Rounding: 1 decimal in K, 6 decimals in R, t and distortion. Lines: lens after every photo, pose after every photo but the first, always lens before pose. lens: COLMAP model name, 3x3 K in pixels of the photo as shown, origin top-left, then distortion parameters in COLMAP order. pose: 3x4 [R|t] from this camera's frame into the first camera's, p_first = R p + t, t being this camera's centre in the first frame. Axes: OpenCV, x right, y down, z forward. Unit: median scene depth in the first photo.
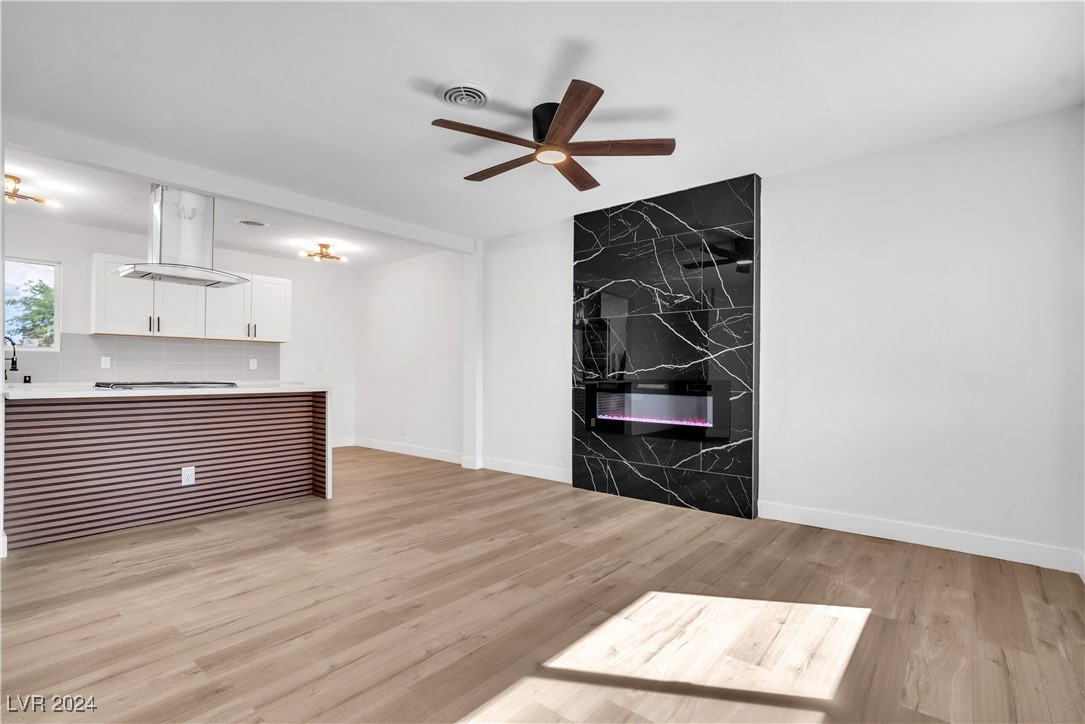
lens RADIAL K [[518.4, 0, 548.1], [0, 518.4, 371.6], [0, 0, 1]] dist [-0.022818, 0.012204]
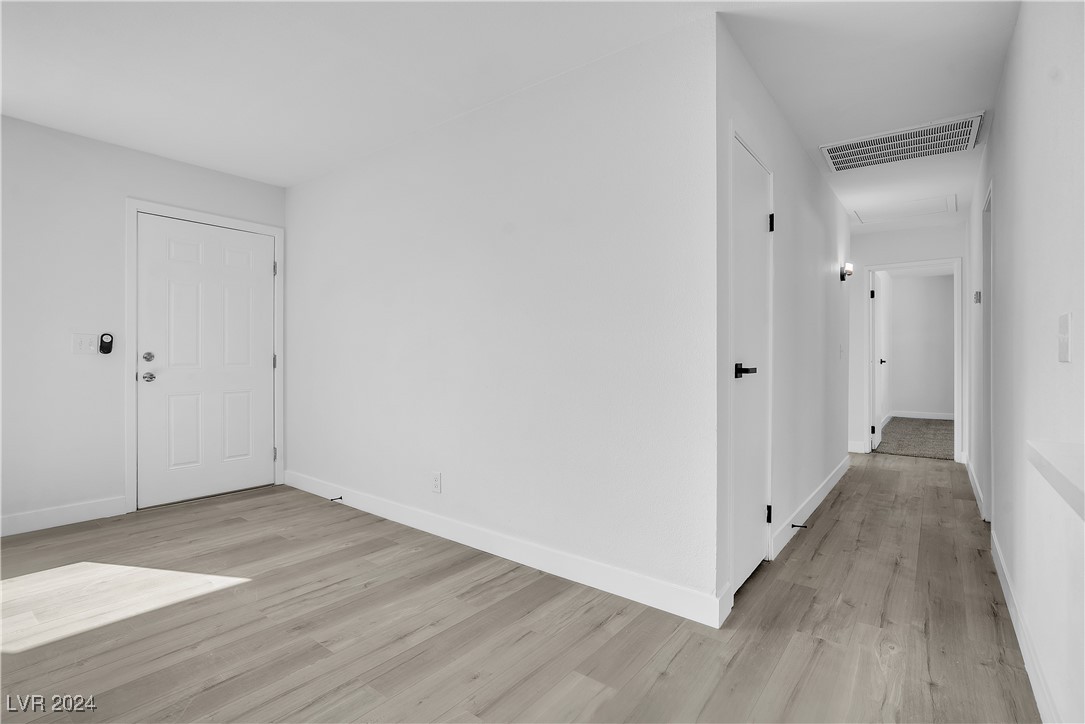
lens RADIAL K [[507.5, 0, 542.5], [0, 507.5, 362.0], [0, 0, 1]] dist [-0.012562, 0.000041]
pose [[-0.999426, -0.012315, -0.031565, -0.588054], [-0.012671, 0.999858, 0.011094, -0.010197], [0.031424, 0.011488, -0.999440, 1.101996]]
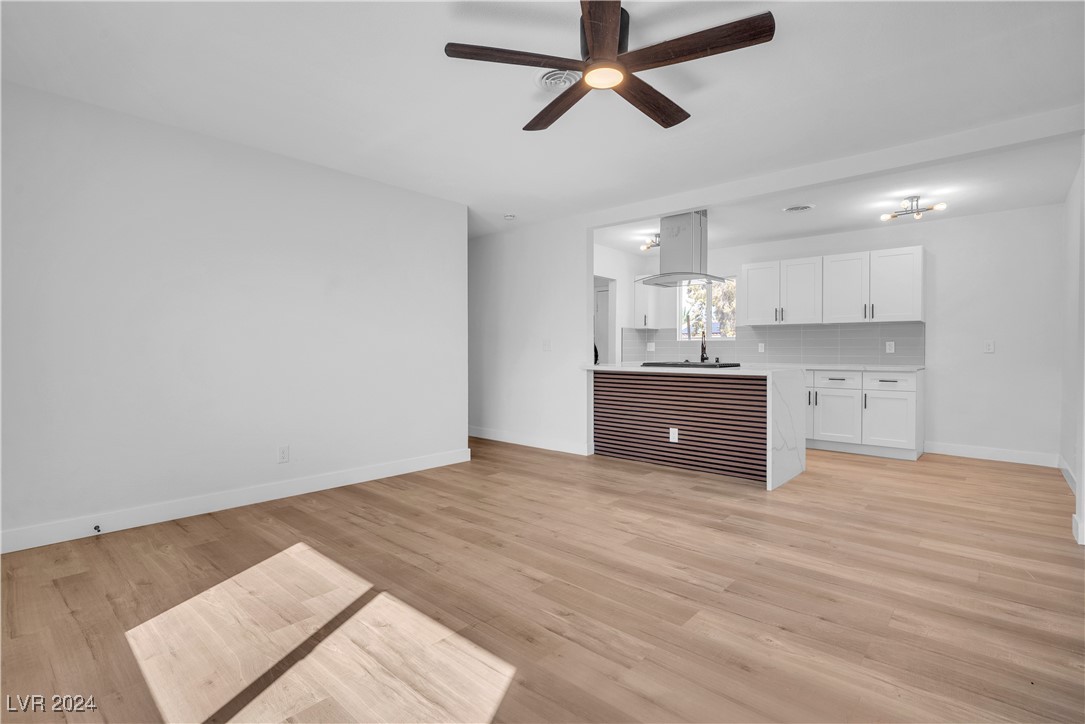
lens RADIAL K [[514.3, 0, 542.5], [0, 514.3, 362.0], [0, 0, 1]] dist [-0.015478, 0.000083]
pose [[-0.050092, 0.015694, -0.998621, 0.649021], [-0.005584, 0.999857, 0.015994, 0.000496], [0.998729, 0.006377, -0.049997, 0.793049]]
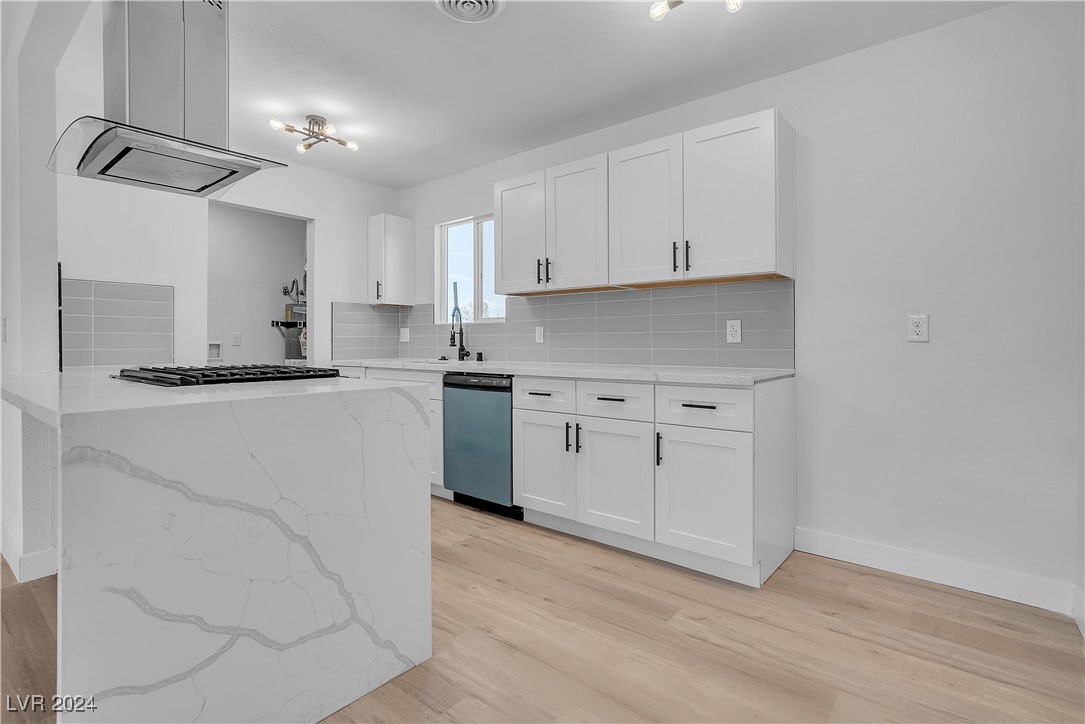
lens RADIAL K [[551.3, 0, 542.6], [0, 551.3, 344.2], [0, 0, 1]] dist [0.000414, 0.000047]
pose [[-0.020044, -0.000782, -0.999799, -0.160940], [0.001176, 0.999999, -0.000806, -0.005988], [0.999798, -0.001192, -0.020043, 1.538577]]
